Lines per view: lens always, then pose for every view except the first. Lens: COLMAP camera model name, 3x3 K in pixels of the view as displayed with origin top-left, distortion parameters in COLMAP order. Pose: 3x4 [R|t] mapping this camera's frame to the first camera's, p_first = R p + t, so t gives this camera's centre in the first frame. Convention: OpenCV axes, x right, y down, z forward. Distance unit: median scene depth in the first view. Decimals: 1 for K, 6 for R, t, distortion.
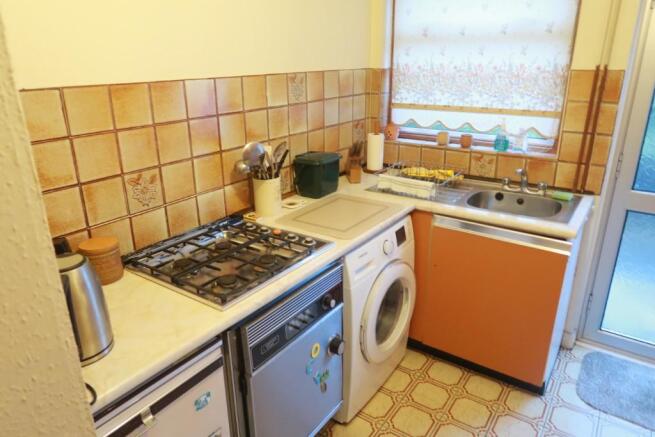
lens RADIAL K [[453.5, 0, 324.4], [0, 453.5, 211.4], [0, 0, 1]] dist [-0.007322, -0.001480]
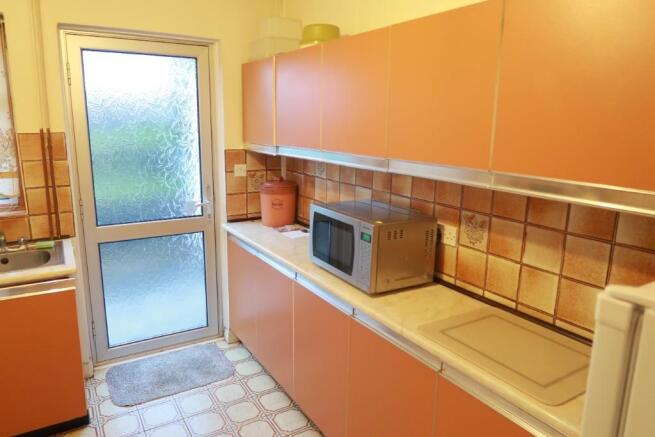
lens RADIAL K [[453.5, 0, 322.6], [0, 453.5, 212.6], [0, 0, 1]] dist [-0.007322, -0.001480]
pose [[0.402883, -0.172658, 0.898818, -0.169322], [0.290211, 0.955468, 0.053457, 0.027204], [-0.868022, 0.239310, 0.435050, -0.074642]]
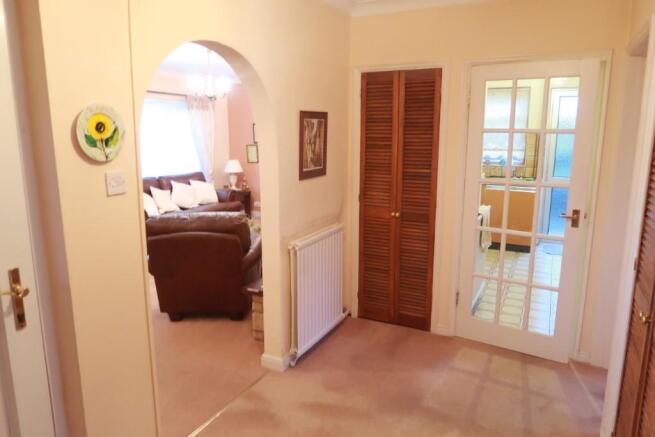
lens RADIAL K [[453.5, 0, 327.5], [0, 453.5, 215.3], [0, 0, 1]] dist [-0.007322, -0.001480]
pose [[0.992356, -0.018860, 0.121958, -0.968841], [0.036283, 0.989164, -0.142262, 0.507096], [-0.117953, 0.145600, 0.982287, -1.431161]]
